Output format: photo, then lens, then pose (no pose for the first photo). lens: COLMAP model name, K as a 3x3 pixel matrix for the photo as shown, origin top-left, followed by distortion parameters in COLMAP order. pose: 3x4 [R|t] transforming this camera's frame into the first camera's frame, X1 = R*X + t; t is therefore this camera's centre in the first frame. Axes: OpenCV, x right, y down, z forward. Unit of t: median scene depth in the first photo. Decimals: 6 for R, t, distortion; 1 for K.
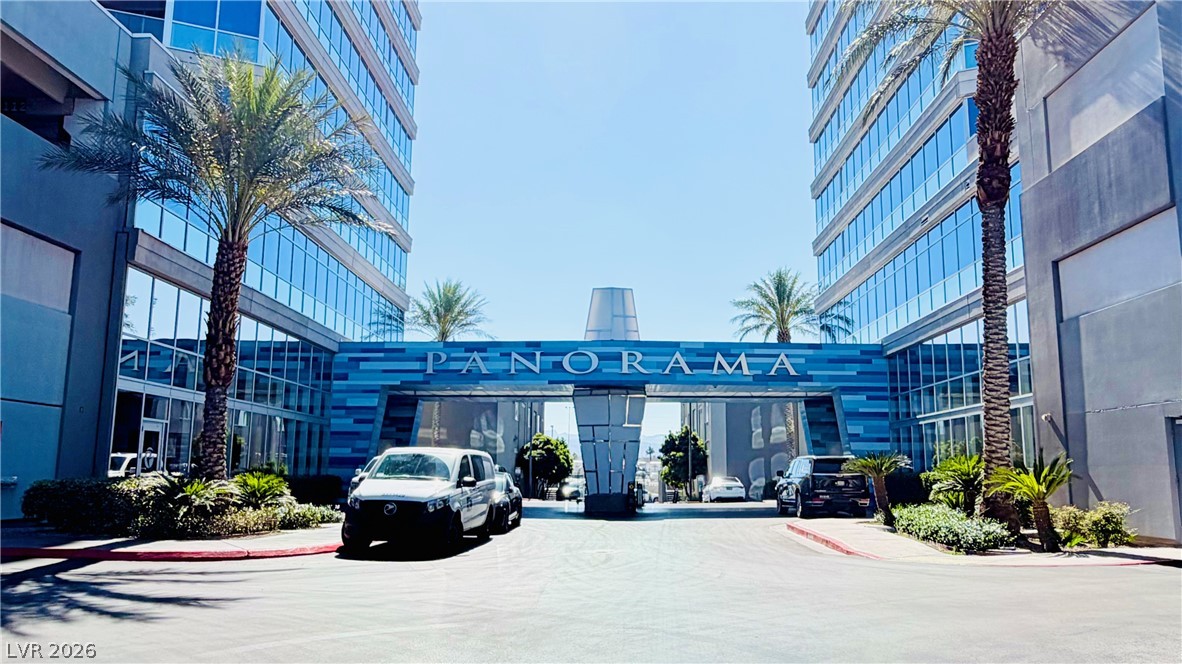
lens RADIAL K [[941.3, 0, 591.0], [0, 941.3, 332.0], [0, 0, 1]] dist [0.001384, -0.001277]
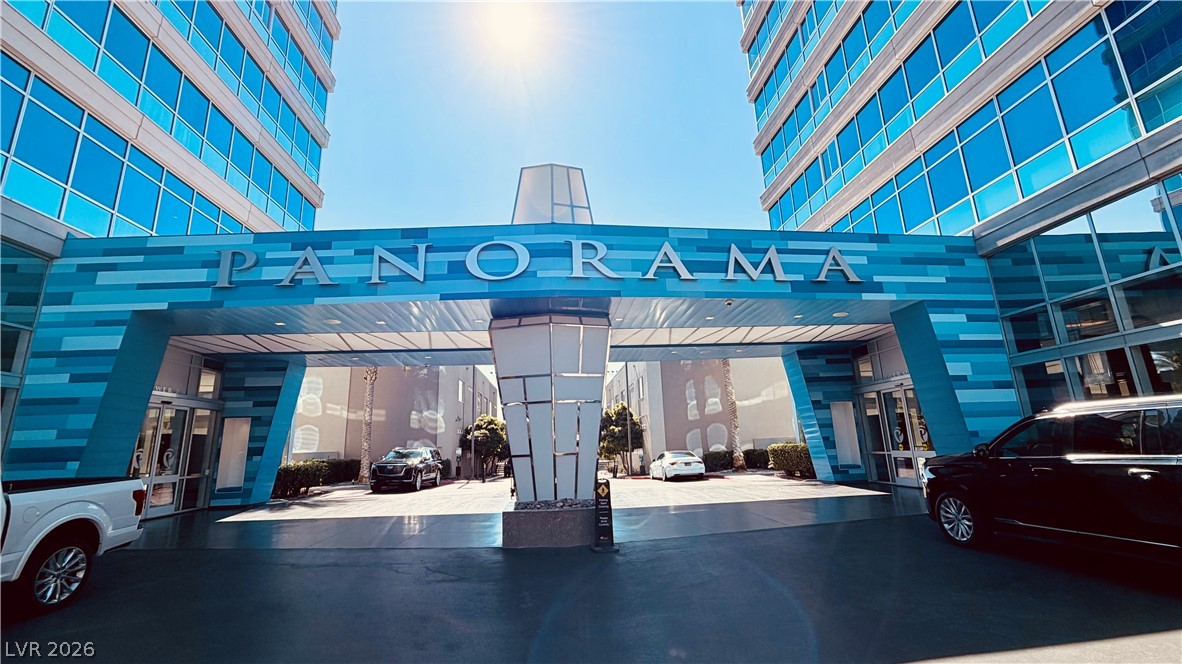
lens RADIAL K [[501.5, 0, 591.0], [0, 501.5, 332.0], [0, 0, 1]] dist [-0.001272, -0.000137]
pose [[0.993998, -0.014060, 0.108491, 0.010725], [0.021869, 0.997227, -0.071132, 0.095873], [-0.107190, 0.073077, 0.991549, 0.690900]]
